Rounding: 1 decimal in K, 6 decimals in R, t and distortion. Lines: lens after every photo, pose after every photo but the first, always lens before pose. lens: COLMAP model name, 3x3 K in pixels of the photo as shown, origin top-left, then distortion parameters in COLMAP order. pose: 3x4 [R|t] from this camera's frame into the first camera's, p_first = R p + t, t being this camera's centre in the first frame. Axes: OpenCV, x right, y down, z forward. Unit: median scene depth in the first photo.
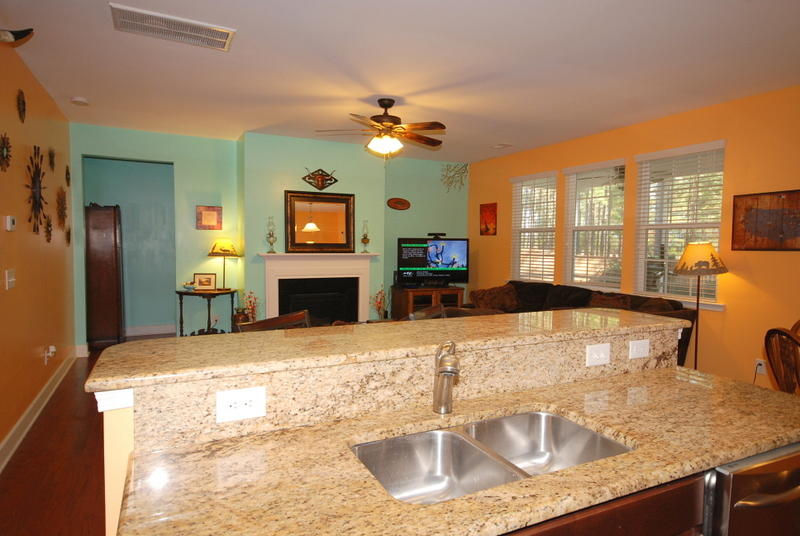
lens RADIAL K [[484.6, 0, 399.6], [0, 484.6, 267.2], [0, 0, 1]] dist [0.027171, 0.011930]
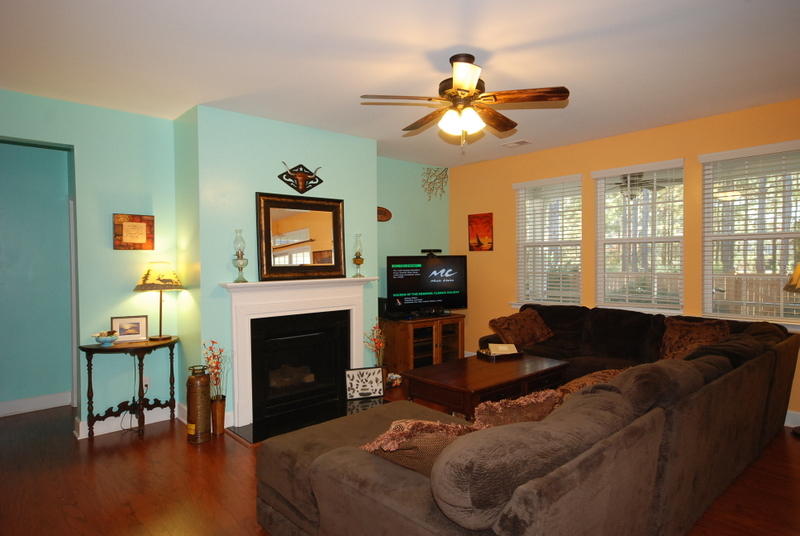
lens RADIAL K [[484.6, 0, 399.1], [0, 484.6, 268.3], [0, 0, 1]] dist [0.027171, 0.011930]
pose [[0.964787, -0.027097, 0.261634, -0.217282], [0.035492, 0.998994, -0.027414, -0.021019], [-0.260628, 0.035735, 0.964778, 0.262312]]
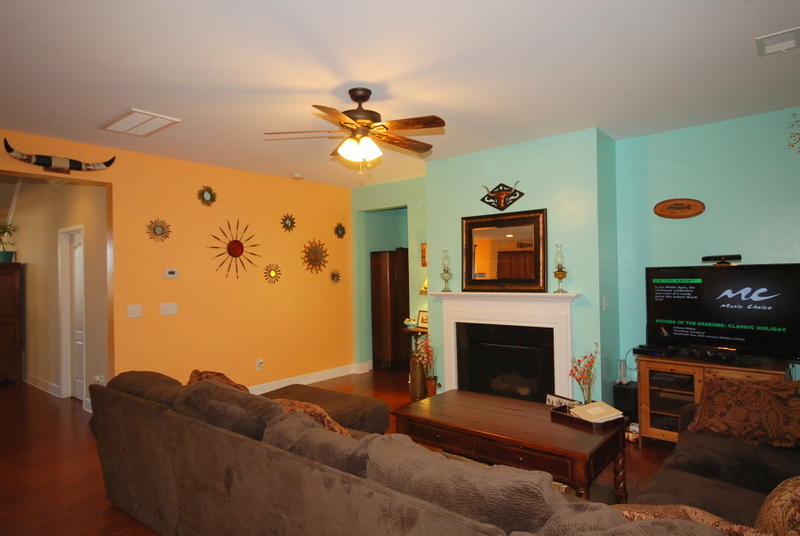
lens RADIAL K [[484.6, 0, 395.3], [0, 484.6, 270.5], [0, 0, 1]] dist [0.027171, 0.011930]
pose [[0.392624, -0.026772, -0.919309, 0.479954], [-0.026267, 0.998842, -0.040307, -0.028190], [0.919324, 0.039973, 0.391466, 0.549066]]
